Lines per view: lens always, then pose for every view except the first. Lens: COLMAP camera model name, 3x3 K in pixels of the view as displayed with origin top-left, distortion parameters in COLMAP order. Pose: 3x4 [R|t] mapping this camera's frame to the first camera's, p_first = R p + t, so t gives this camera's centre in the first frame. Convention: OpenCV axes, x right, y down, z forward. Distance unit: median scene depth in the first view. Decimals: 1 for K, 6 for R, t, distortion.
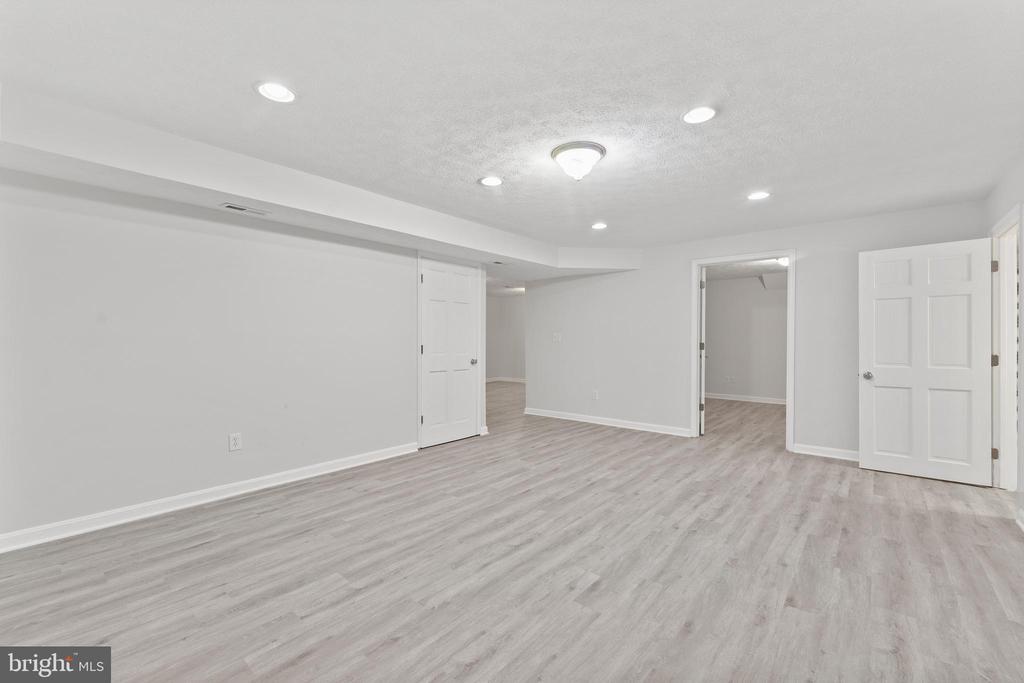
lens RADIAL K [[429.9, 0, 510.5], [0, 429.9, 340.2], [0, 0, 1]] dist [-0.001700, 0.000047]
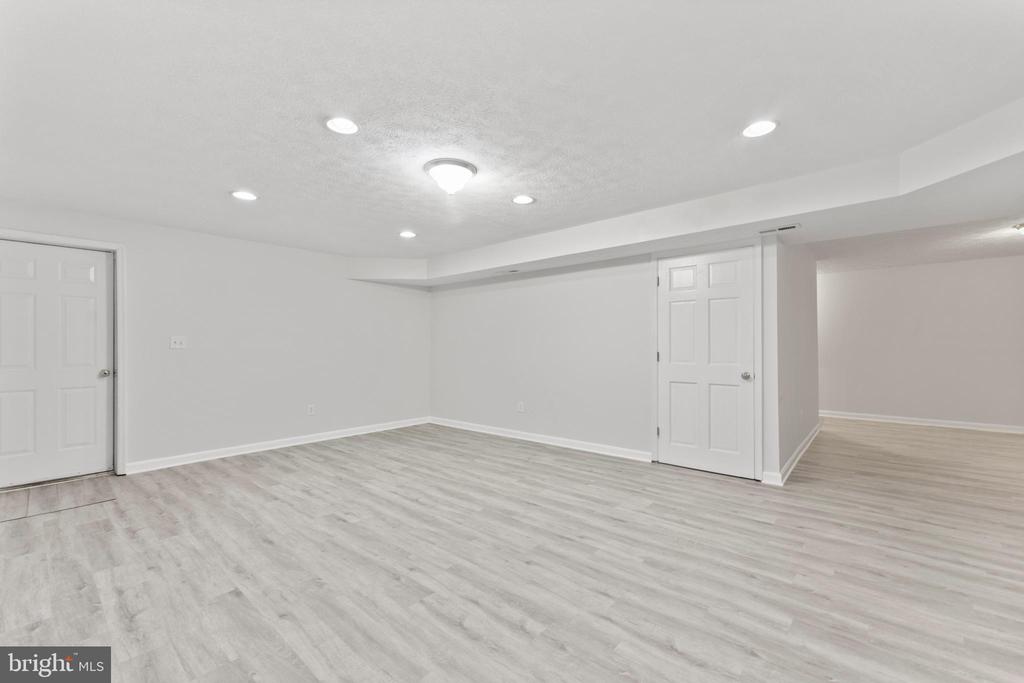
lens RADIAL K [[418.4, 0, 509.2], [0, 418.4, 333.3], [0, 0, 1]] dist [0.004837, 0.000055]
pose [[-0.012246, -0.034354, -0.999335, 1.086736], [0.003088, 0.999404, -0.034394, 0.011799], [0.999920, -0.003507, -0.012133, 1.081872]]
